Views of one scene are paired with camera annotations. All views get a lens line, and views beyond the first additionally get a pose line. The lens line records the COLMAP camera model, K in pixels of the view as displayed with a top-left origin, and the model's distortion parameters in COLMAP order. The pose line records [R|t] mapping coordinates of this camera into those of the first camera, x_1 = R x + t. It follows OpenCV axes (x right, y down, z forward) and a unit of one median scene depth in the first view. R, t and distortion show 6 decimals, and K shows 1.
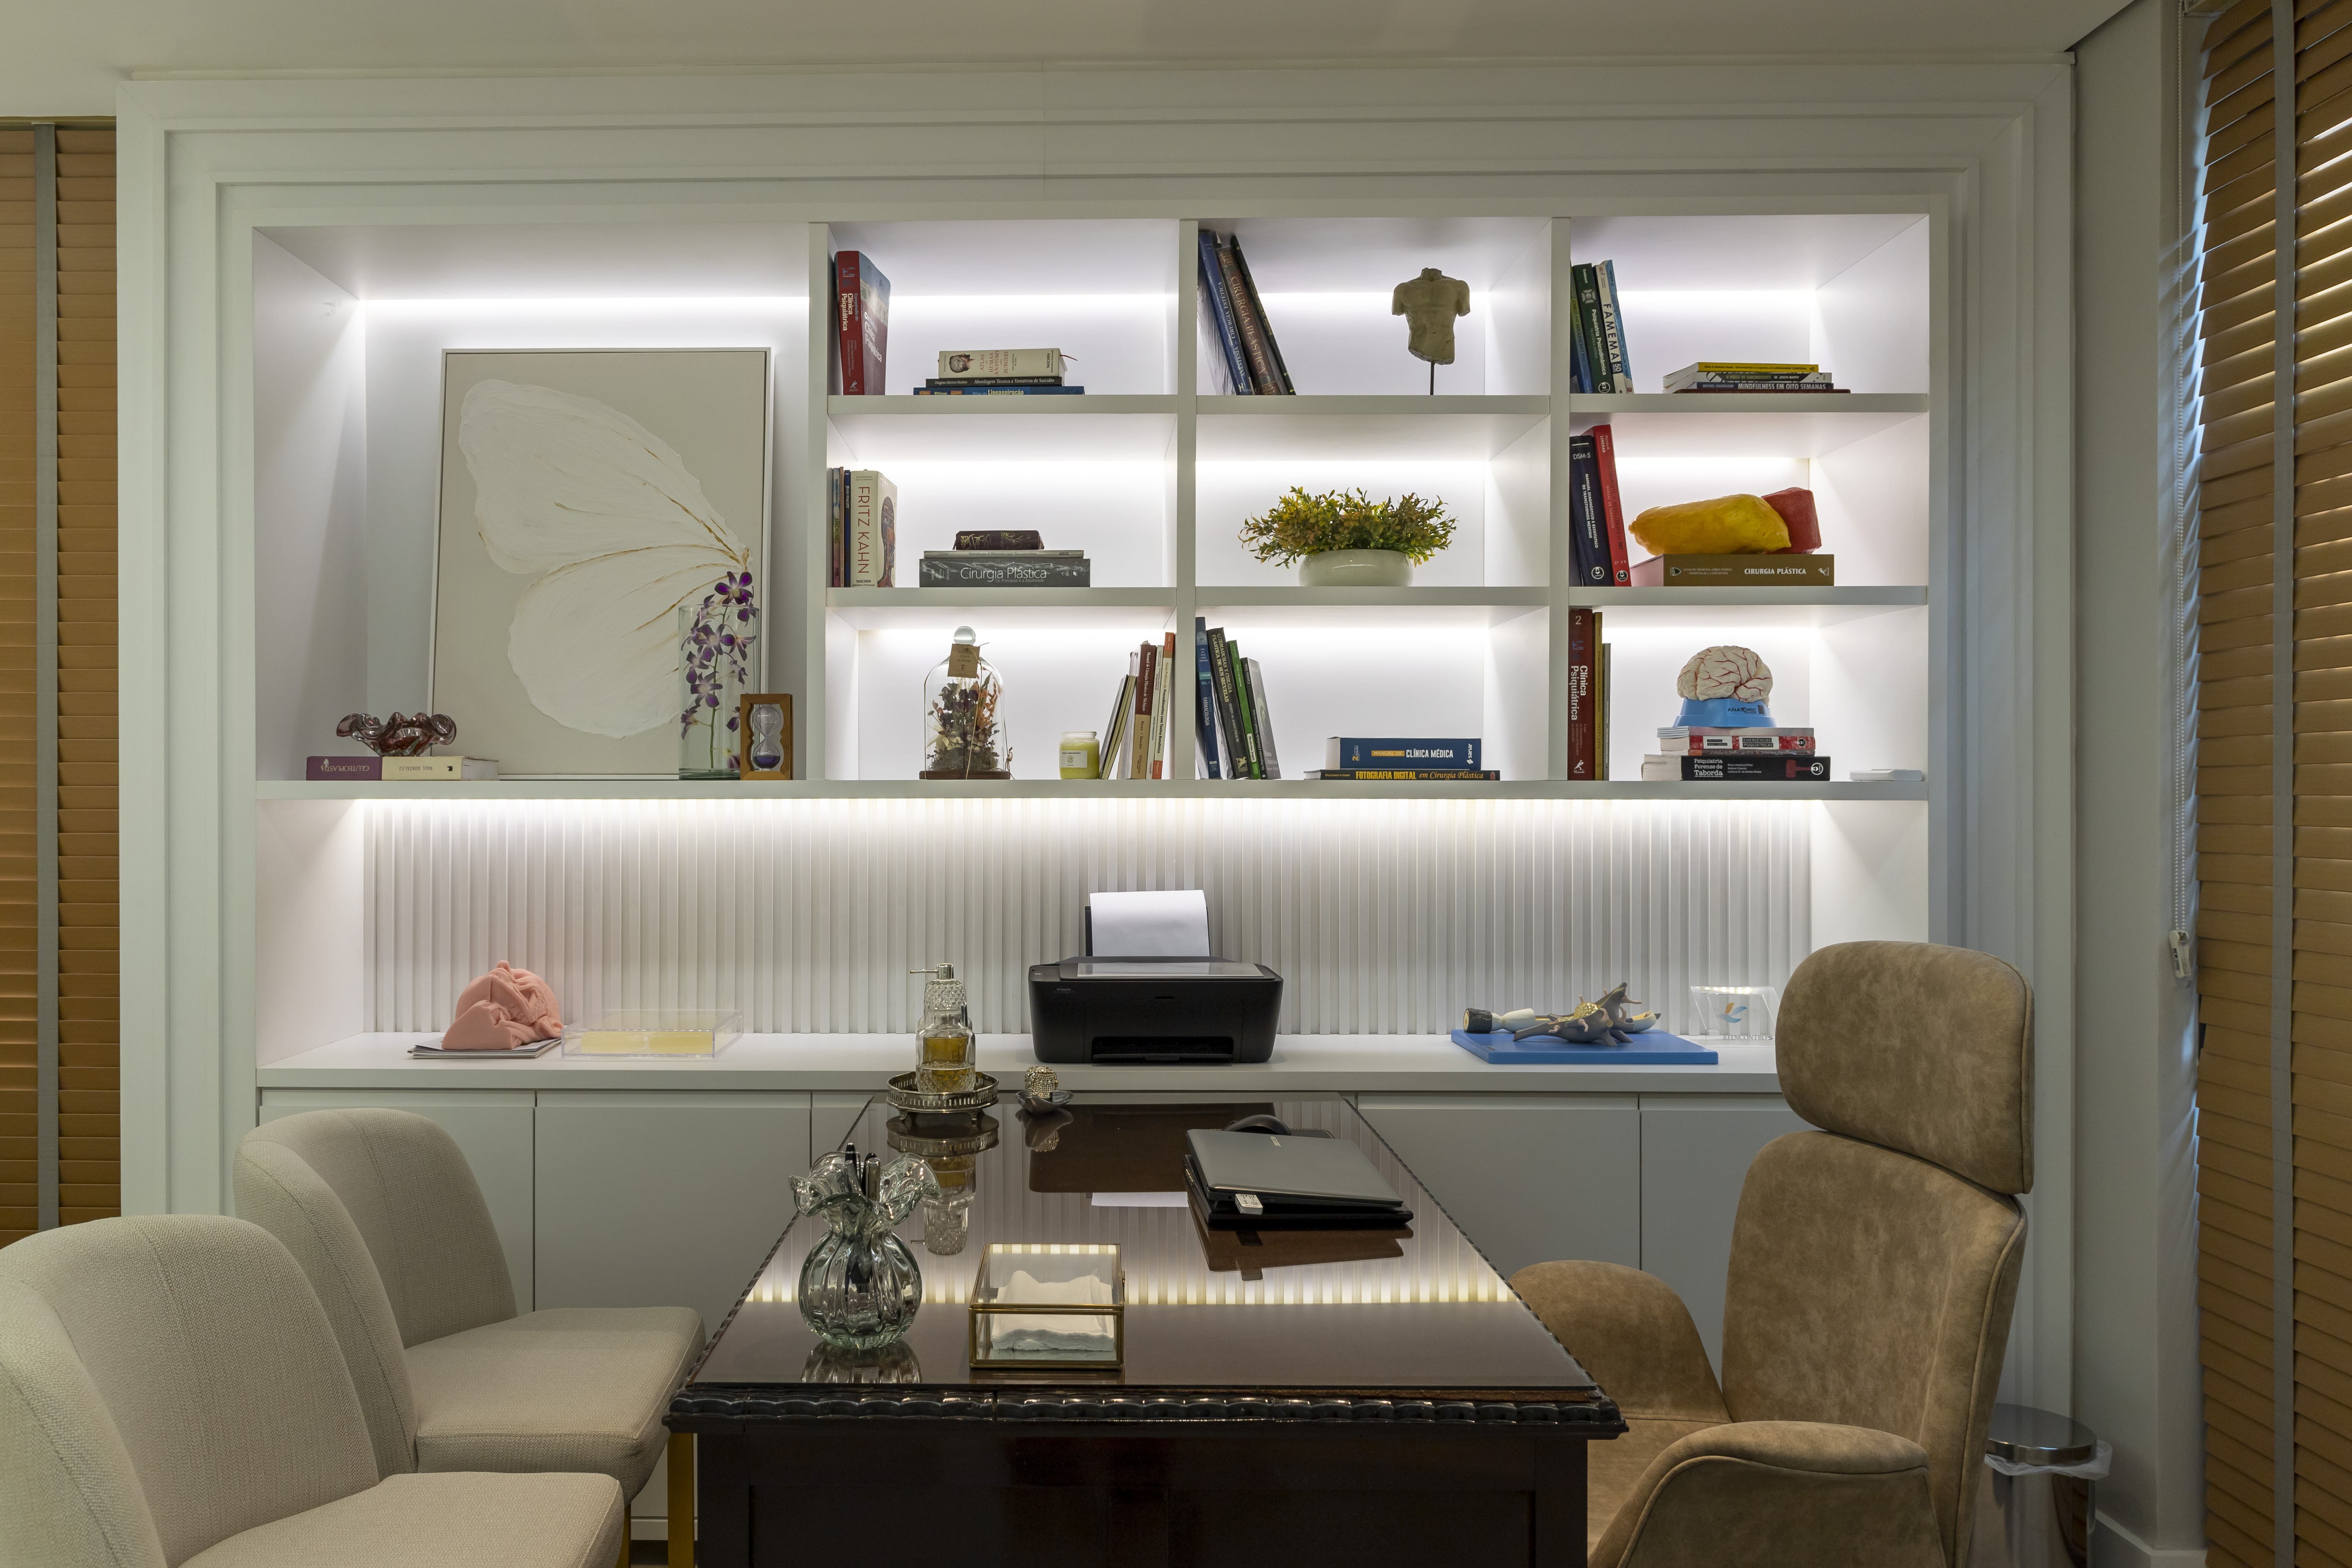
lens RADIAL K [[1690.1, 0, 1010.6], [0, 1690.1, 794.0], [0, 0, 1]] dist [0.010946, -0.000559]
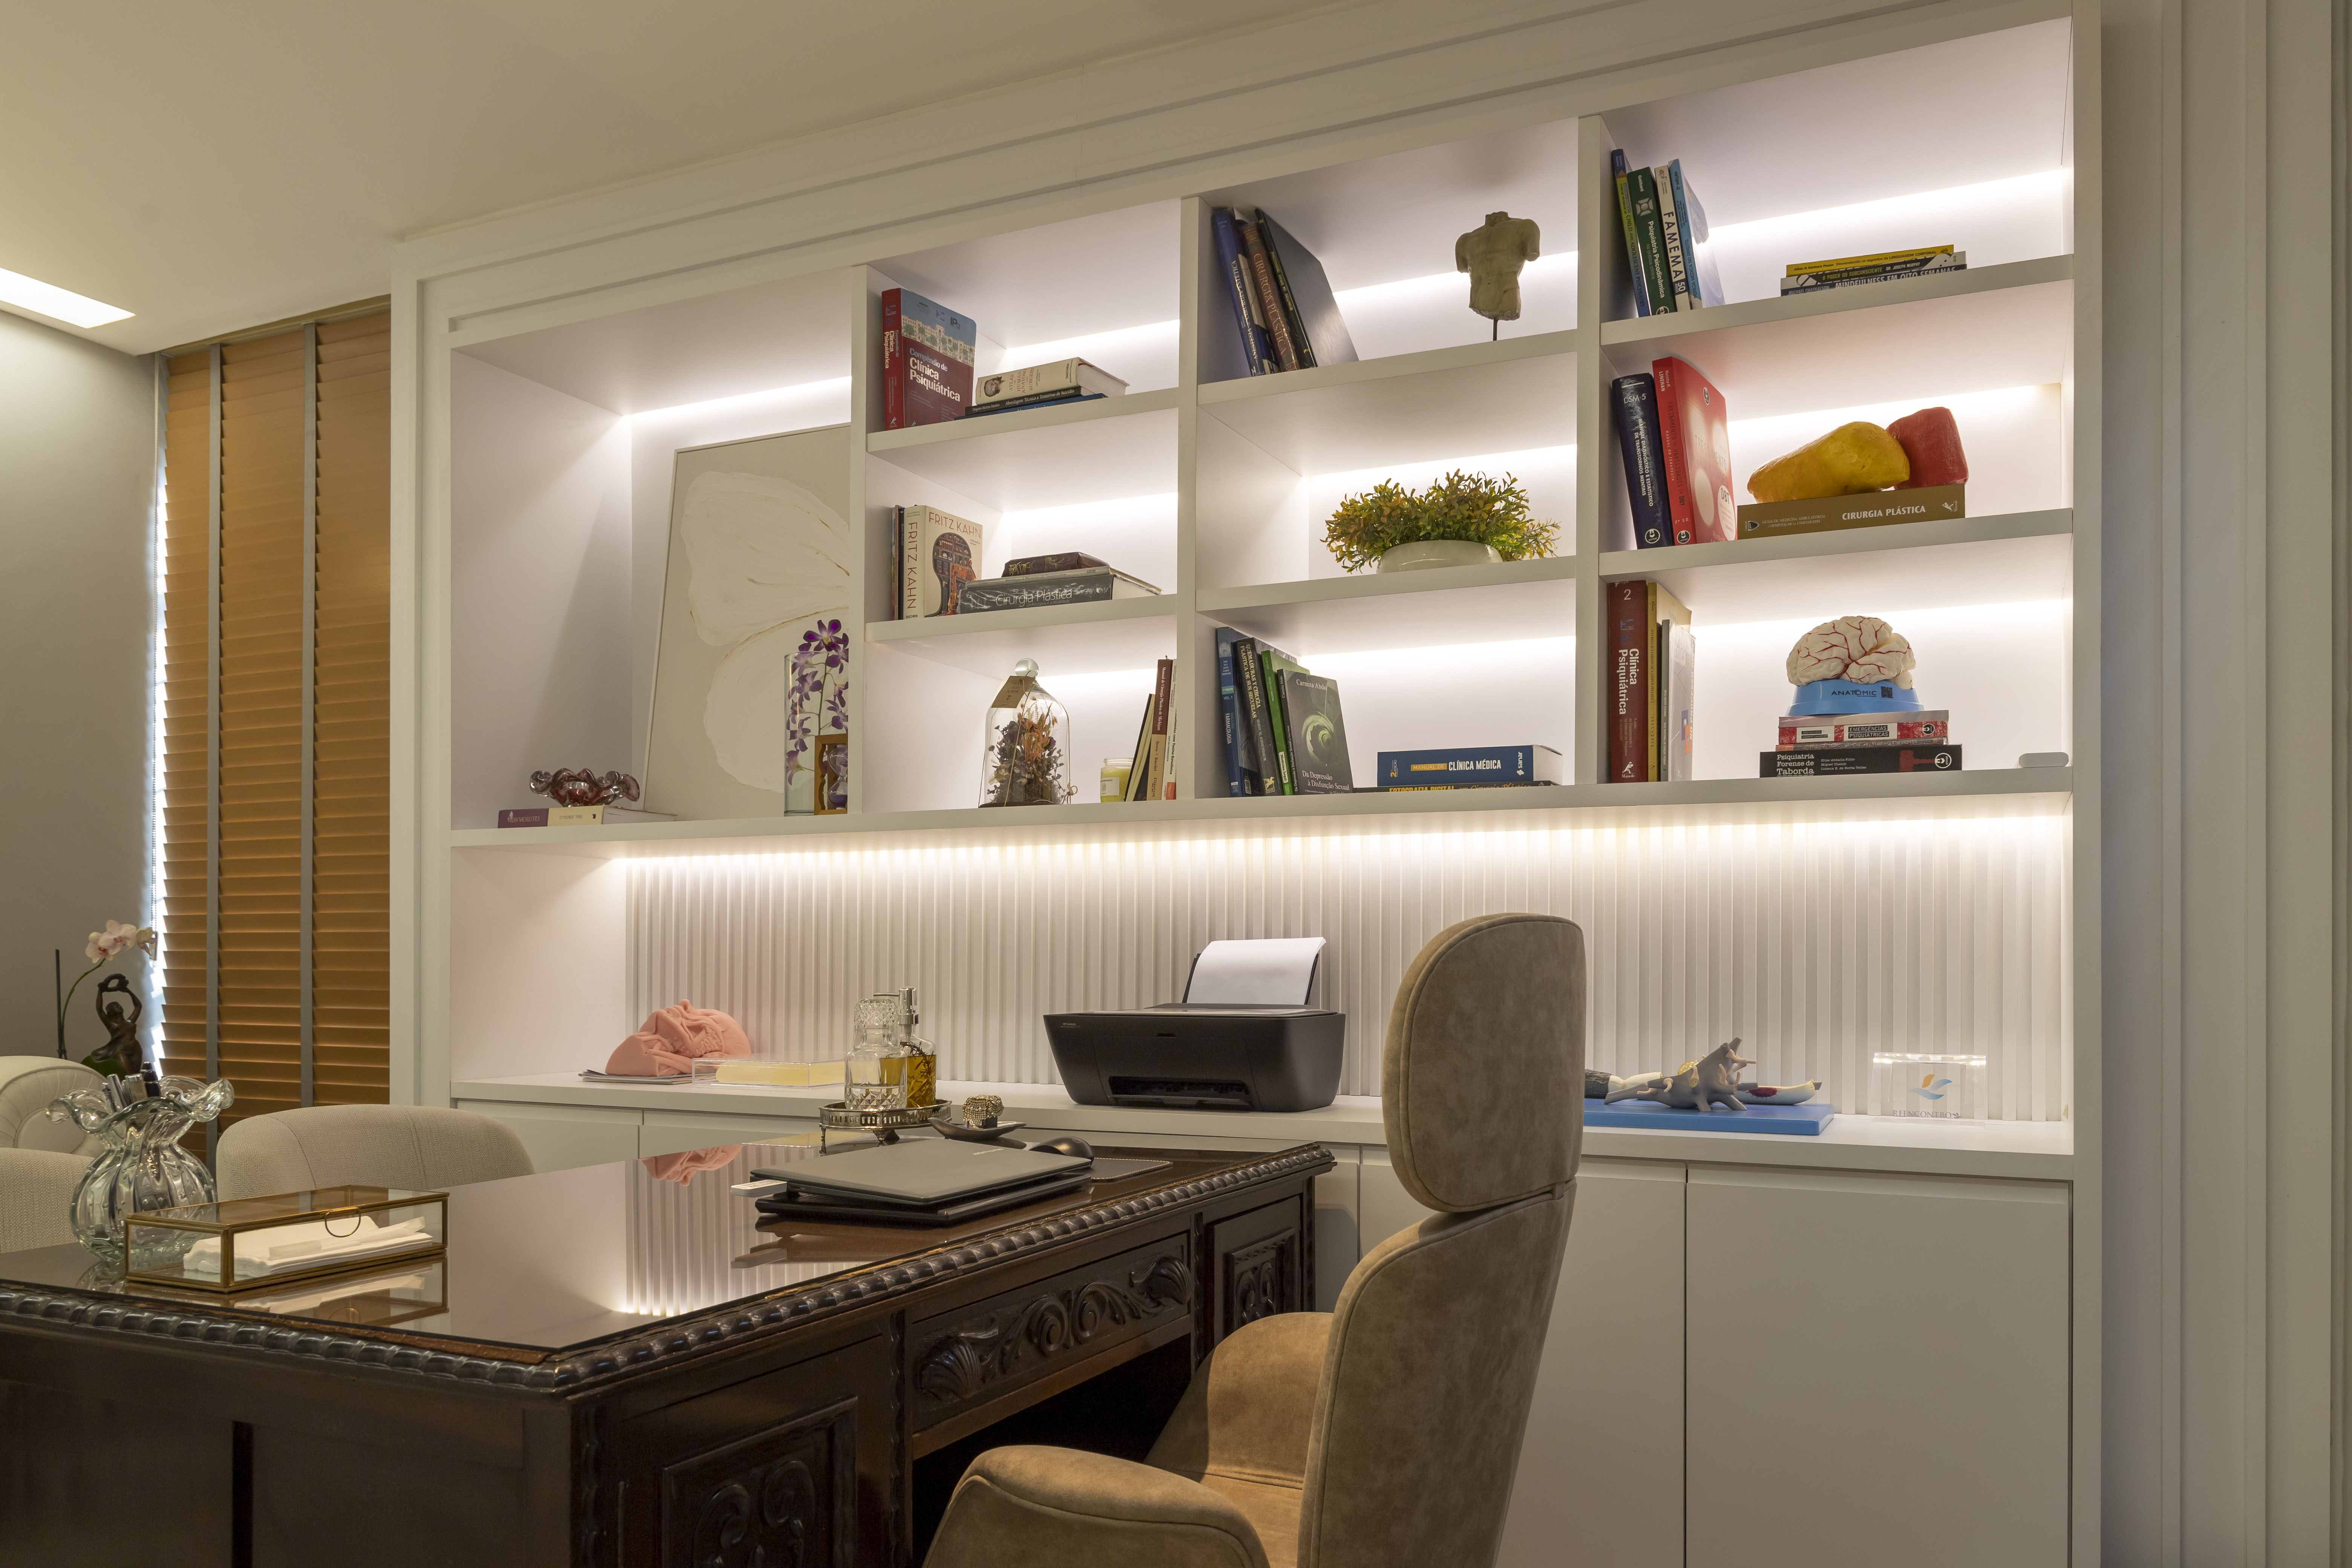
lens RADIAL K [[1612.6, 0, 1236.2], [0, 1612.6, 945.3], [0, 0, 1]] dist [0.005759, -0.000303]
pose [[0.925648, -0.000733, -0.378385, 0.447091], [-0.002238, 0.999970, -0.007411, 0.074984], [0.378379, 0.007707, 0.925619, 0.186273]]
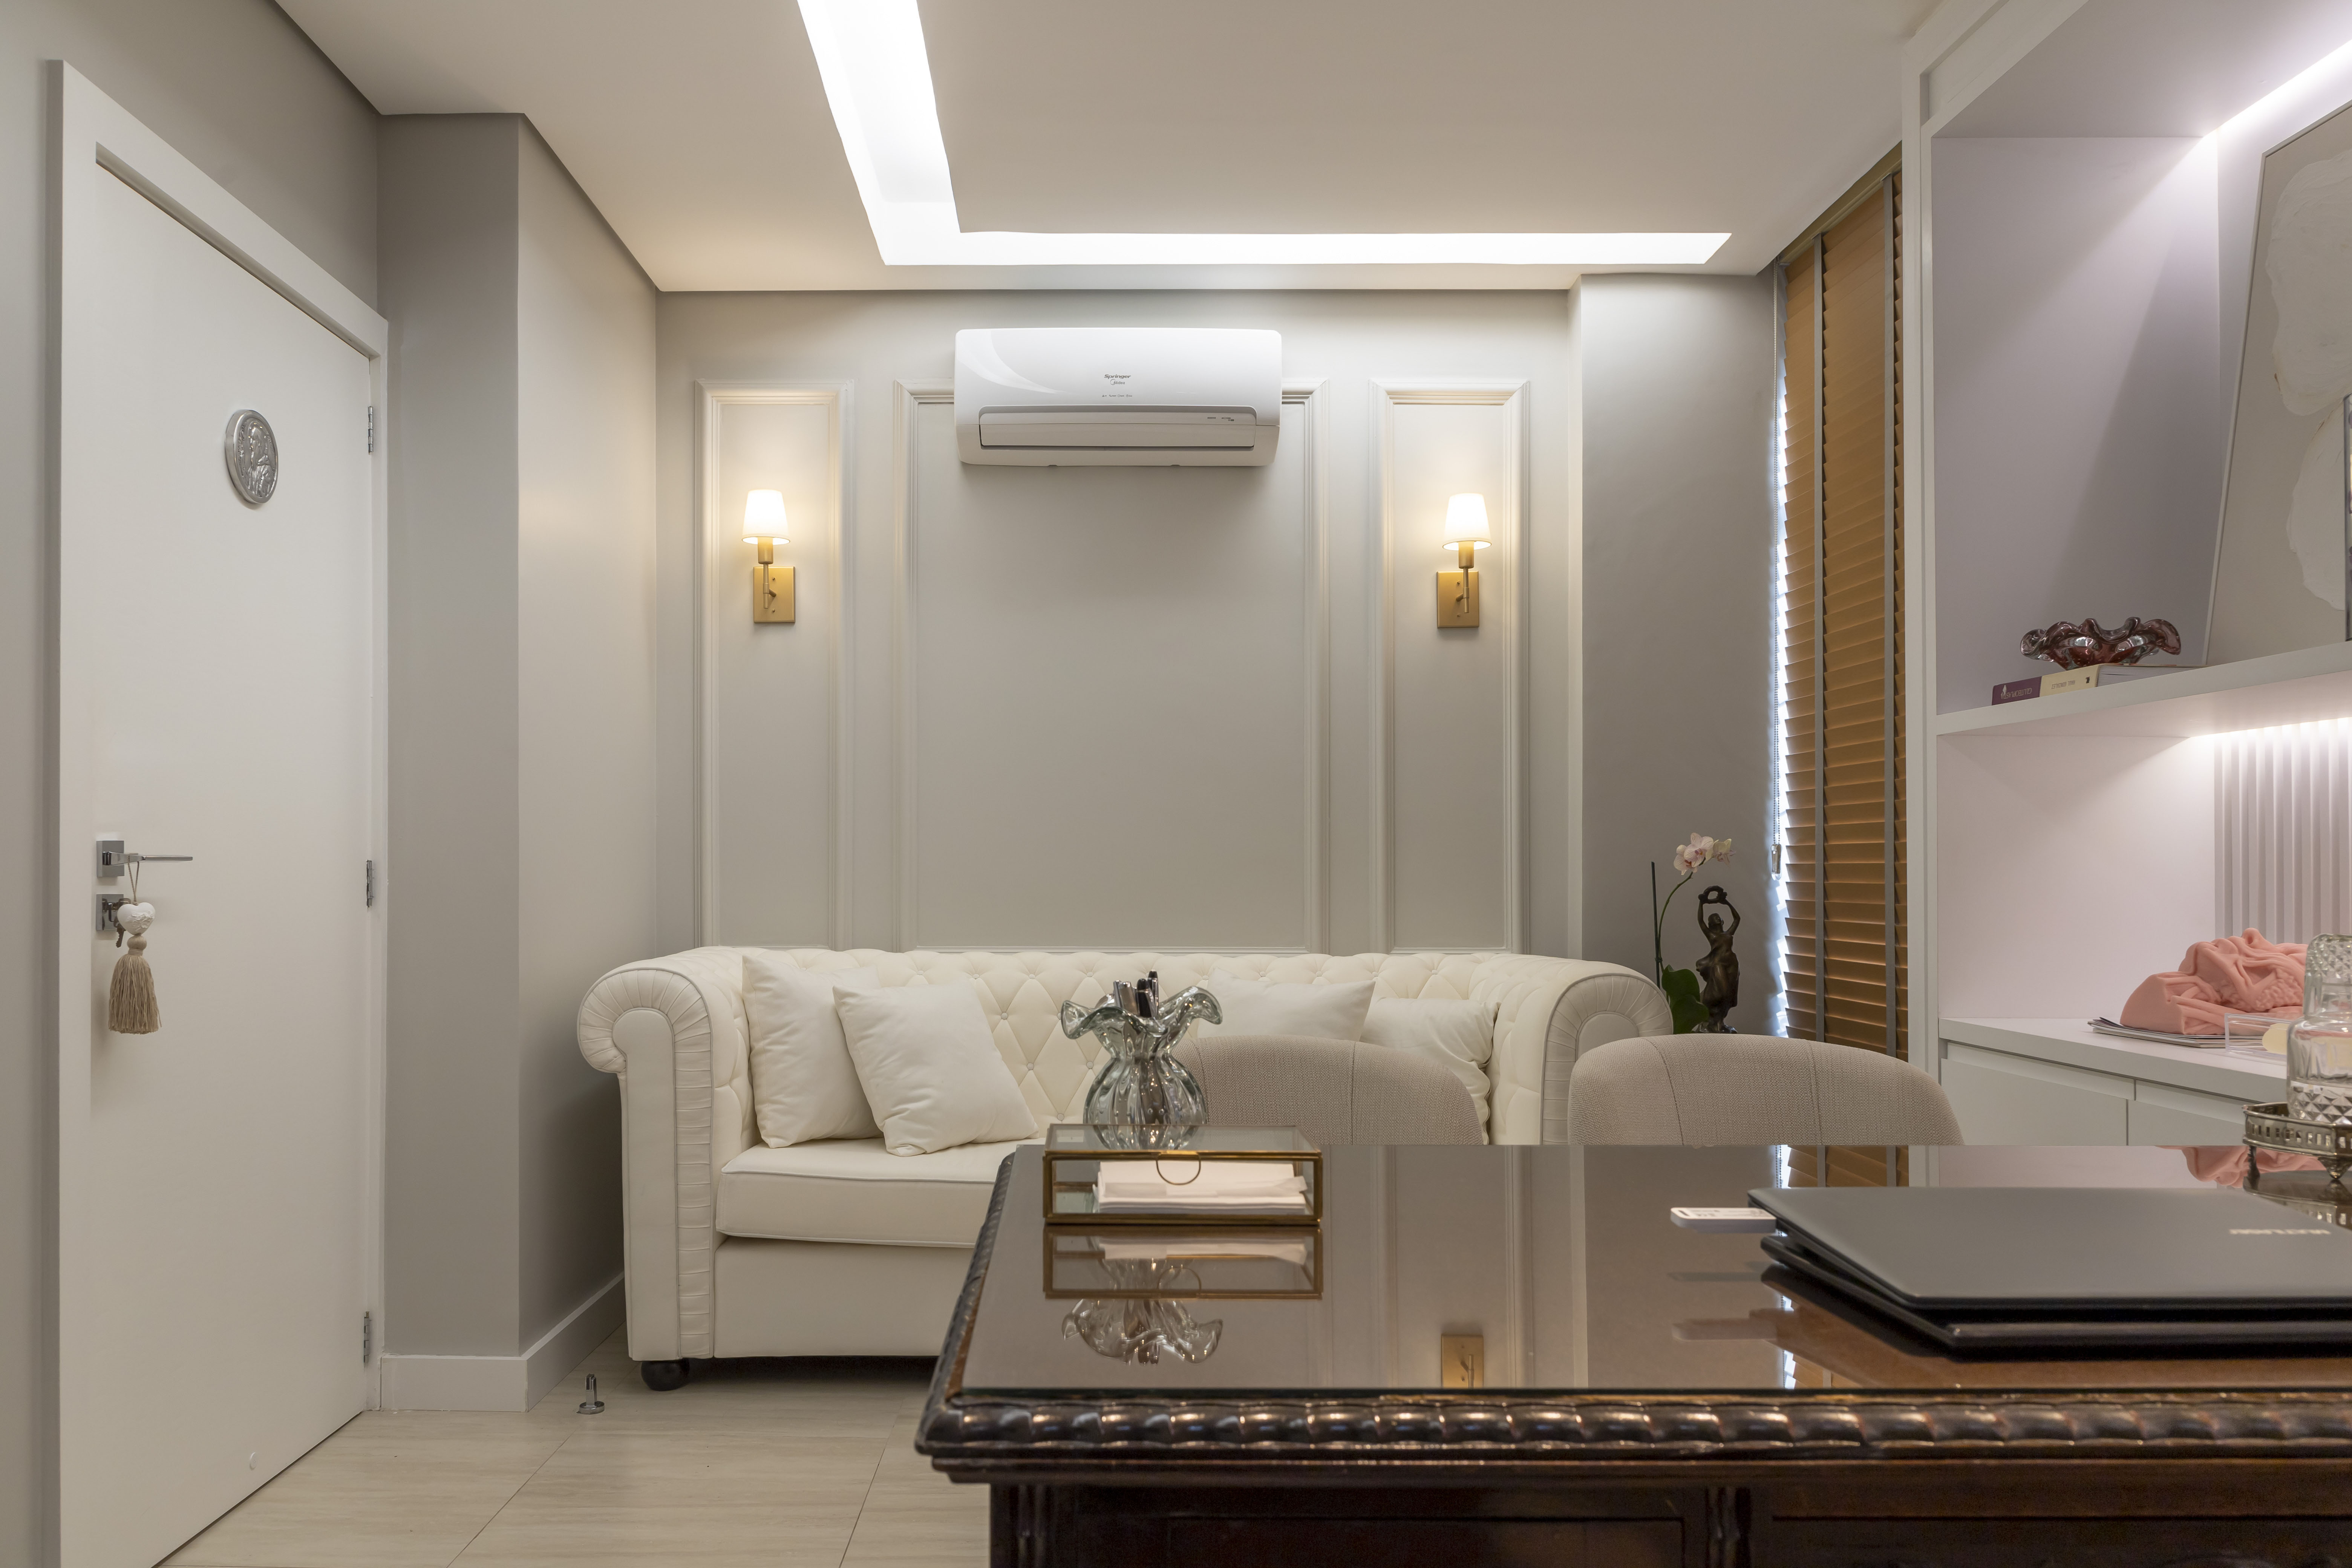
lens RADIAL K [[1627.4, 0, 1079.7], [0, 1627.4, 860.2], [0, 0, 1]] dist [-0.003107, -0.002198]
pose [[0.025695, -0.005651, -0.999654, 0.439474], [-0.002379, 0.999981, -0.005714, 0.078020], [0.999667, 0.002525, 0.025681, 0.483180]]
